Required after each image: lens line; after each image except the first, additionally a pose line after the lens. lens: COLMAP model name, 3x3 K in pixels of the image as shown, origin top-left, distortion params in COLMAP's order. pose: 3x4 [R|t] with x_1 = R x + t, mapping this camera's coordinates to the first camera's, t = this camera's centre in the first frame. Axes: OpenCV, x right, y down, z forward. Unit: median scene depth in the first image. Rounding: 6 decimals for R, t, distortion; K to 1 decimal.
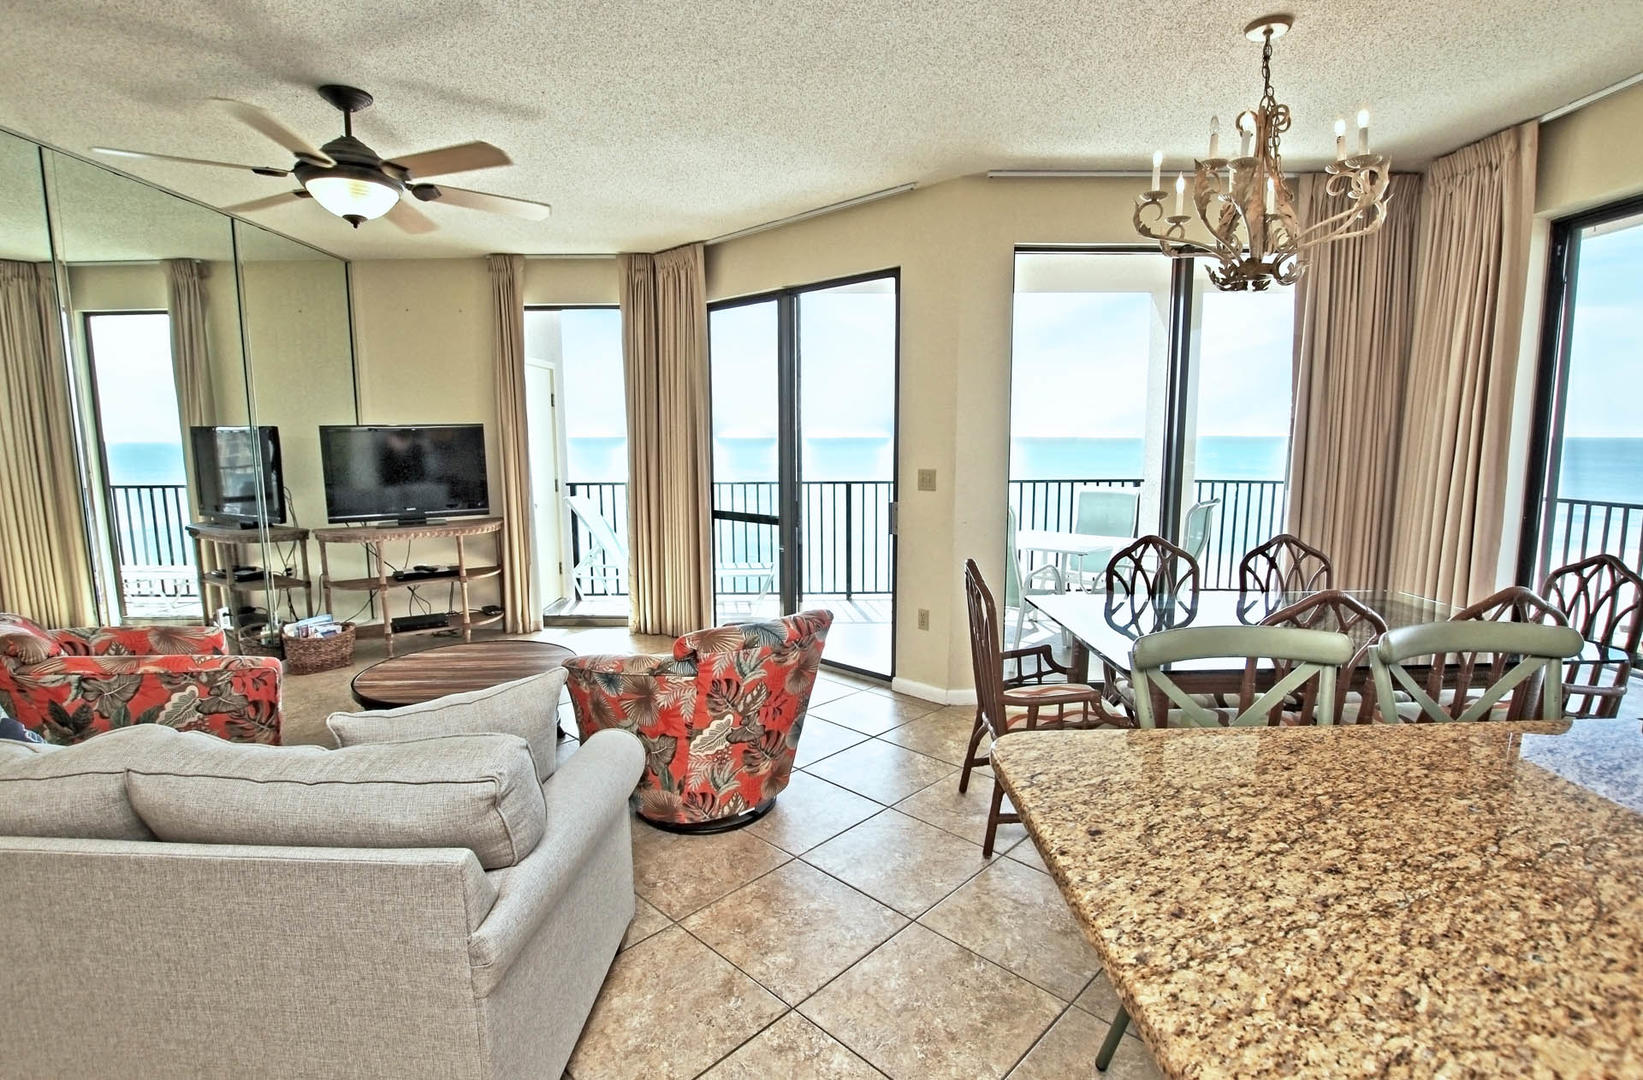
lens RADIAL K [[776.6, 0, 802.8], [0, 776.6, 544.2], [0, 0, 1]] dist [-0.026333, -0.002808]
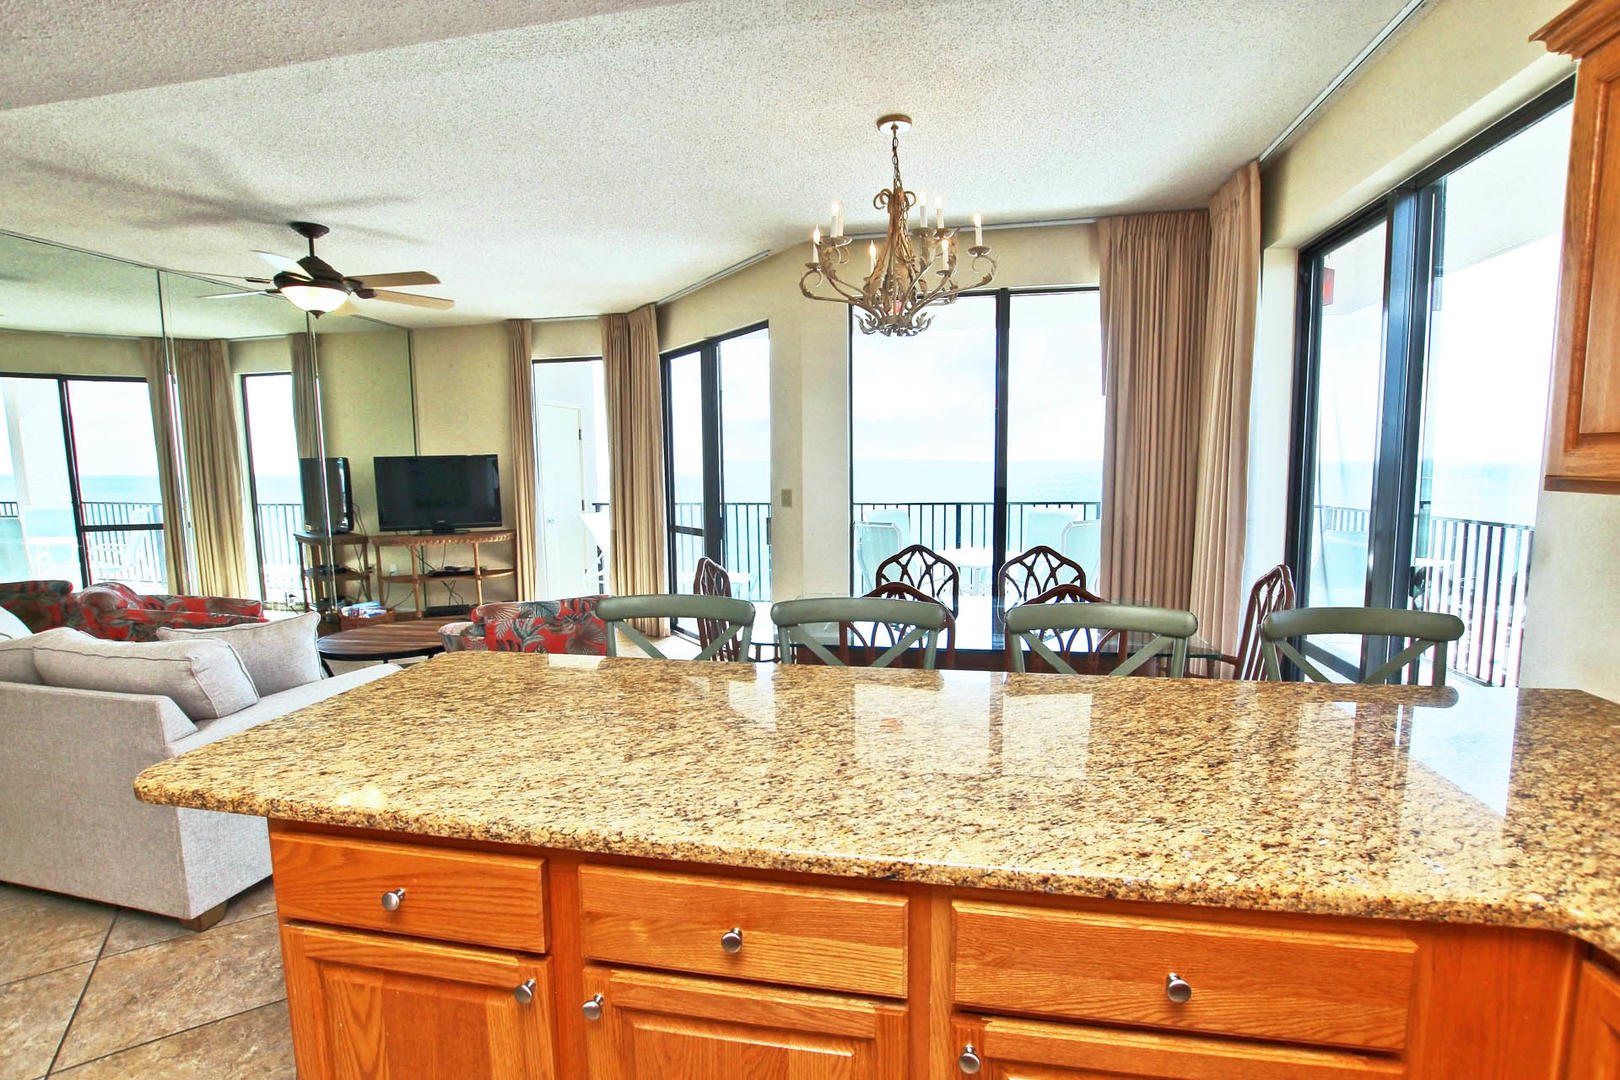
lens RADIAL K [[771.2, 0, 822.6], [0, 771.2, 546.7], [0, 0, 1]] dist [-0.034723, 0.006782]
pose [[0.976902, 0.015911, -0.213094, 0.401861], [-0.022754, 0.999300, -0.029697, 0.021028], [0.212473, 0.033860, 0.976580, -0.107167]]
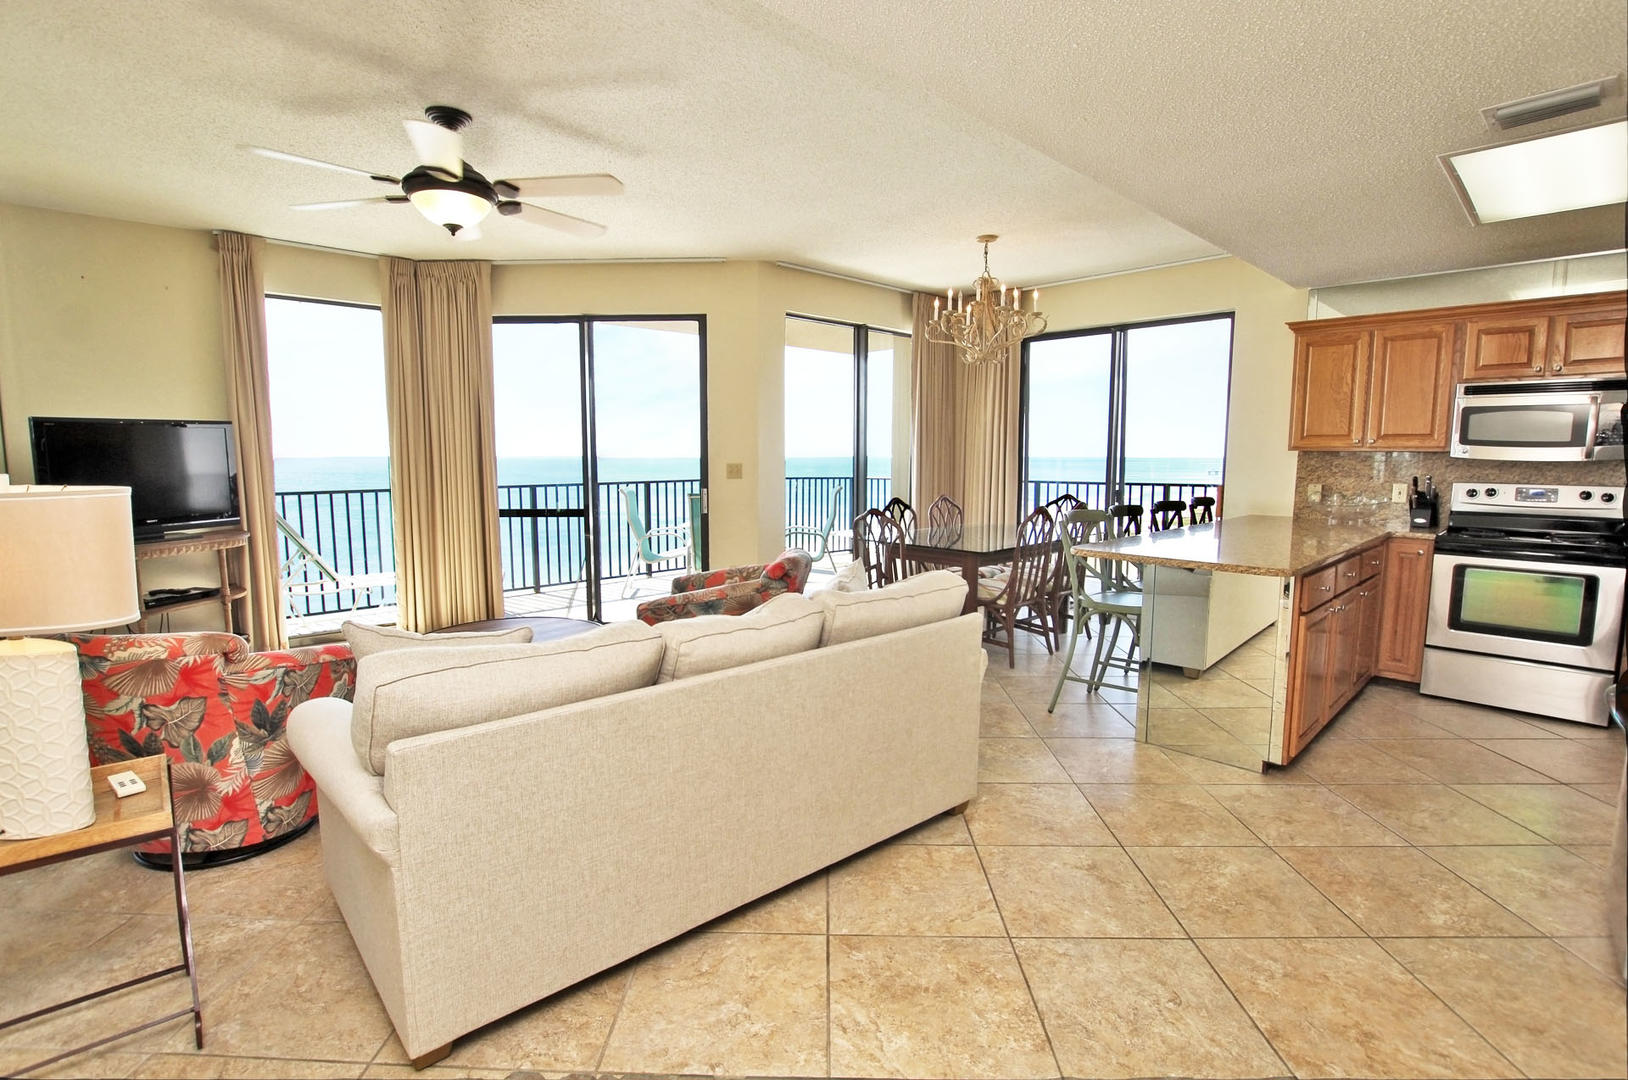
lens RADIAL K [[775.1, 0, 807.3], [0, 775.1, 542.5], [0, 0, 1]] dist [-0.034723, 0.006782]
pose [[0.729477, -0.074928, 0.679889, -0.594446], [0.092756, 0.995637, 0.010203, 0.036368], [-0.677687, 0.055621, 0.733244, -0.079521]]
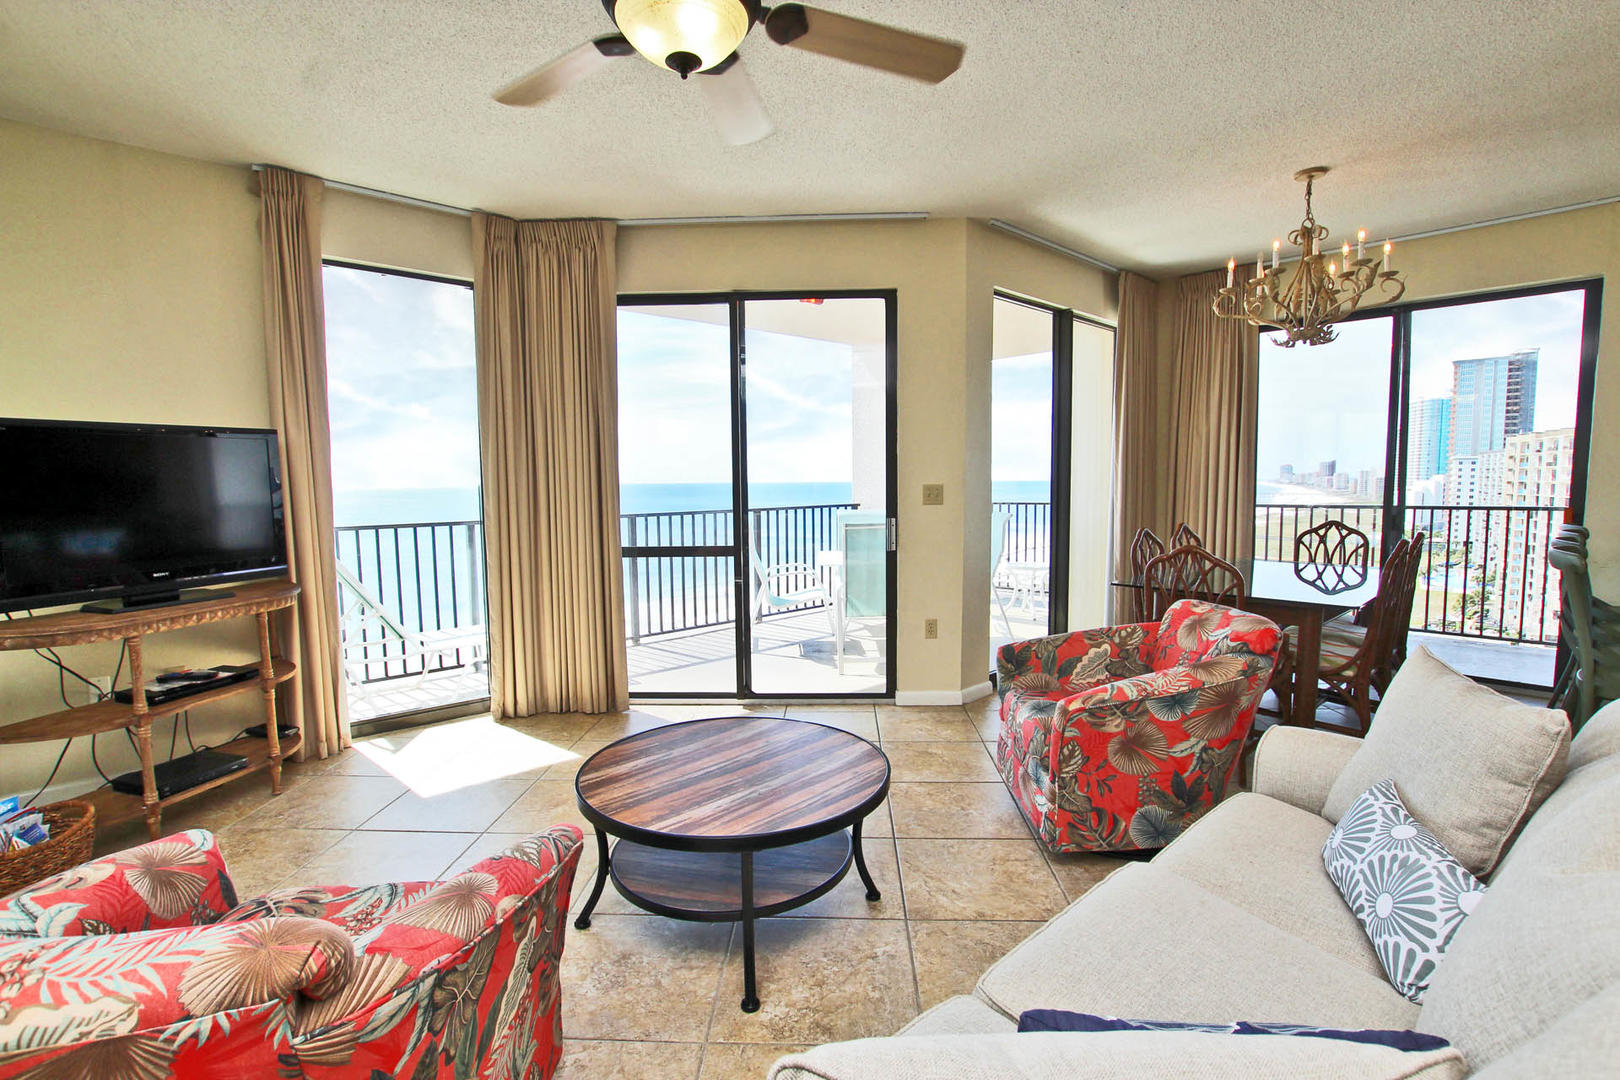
lens RADIAL K [[771.2, 0, 817.5], [0, 771.2, 553.2], [0, 0, 1]] dist [-0.034723, 0.006782]
pose [[0.739953, -0.067237, 0.669290, -0.563774], [0.100866, 0.994833, -0.011575, -0.006782], [-0.665053, 0.076073, 0.742911, 0.288591]]
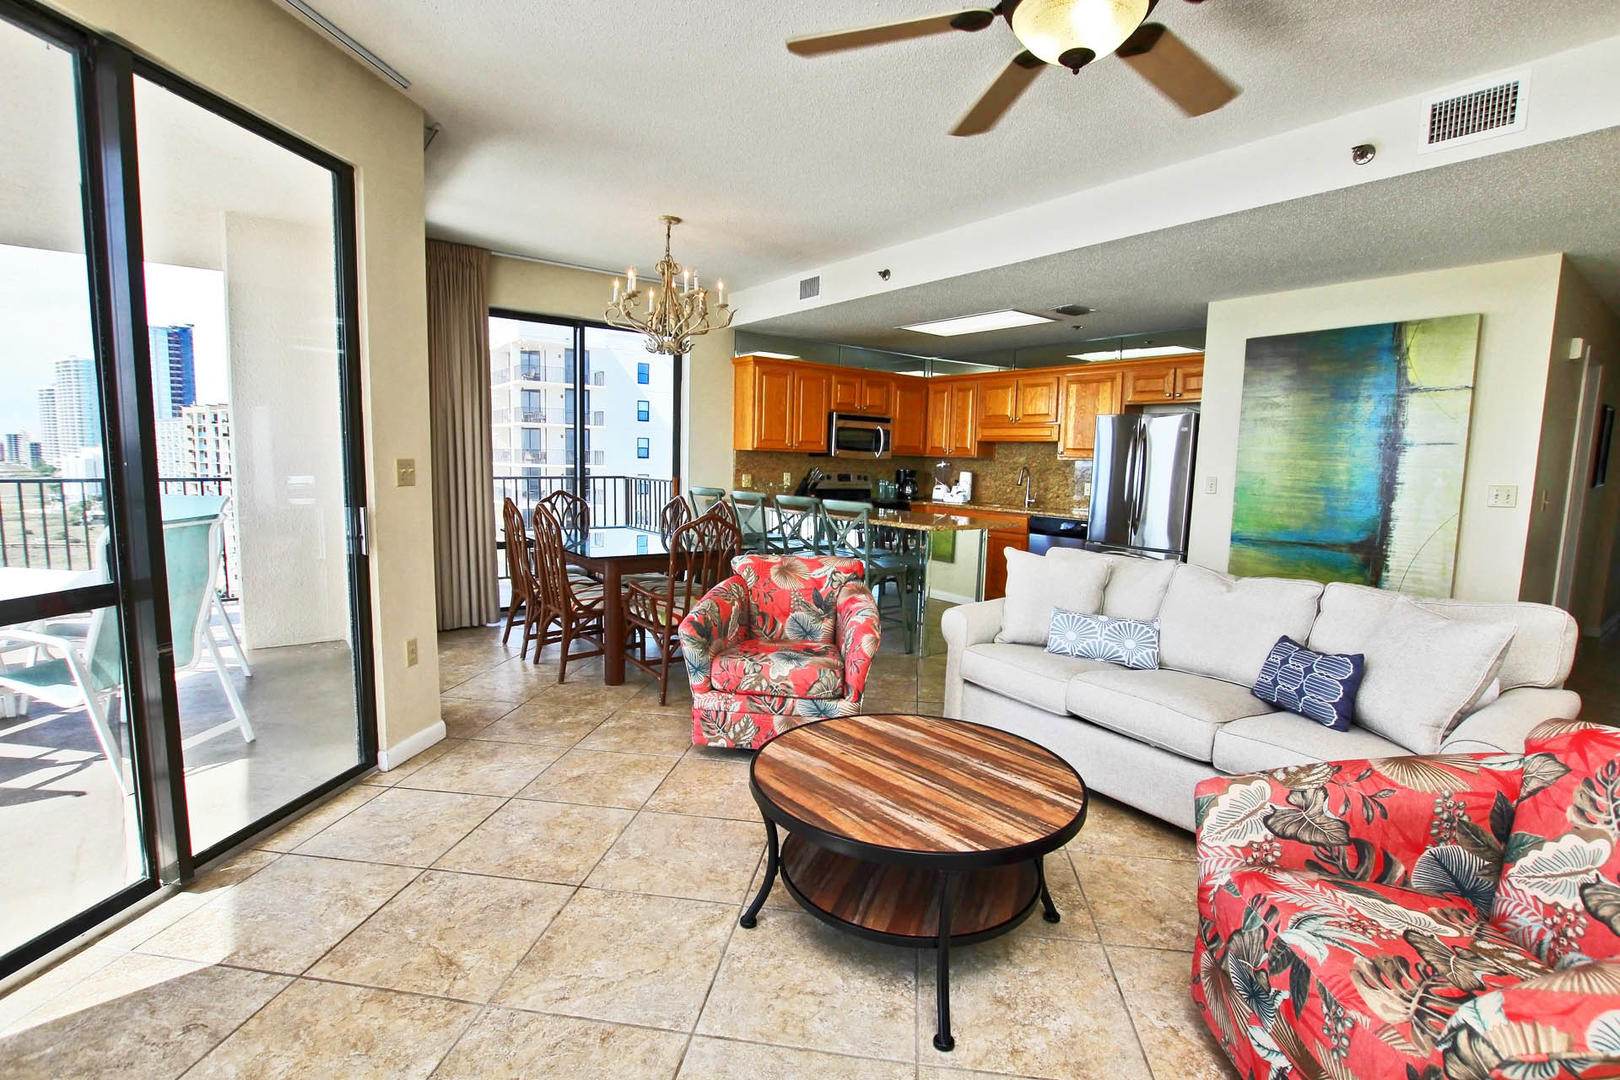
lens RADIAL K [[771.2, 0, 821.9], [0, 771.2, 534.1], [0, 0, 1]] dist [-0.034723, 0.006782]
pose [[-0.612293, -0.088865, 0.785621, -0.593453], [0.086485, 0.980173, 0.178275, -0.103107], [-0.785886, 0.177101, -0.592468, 0.966612]]
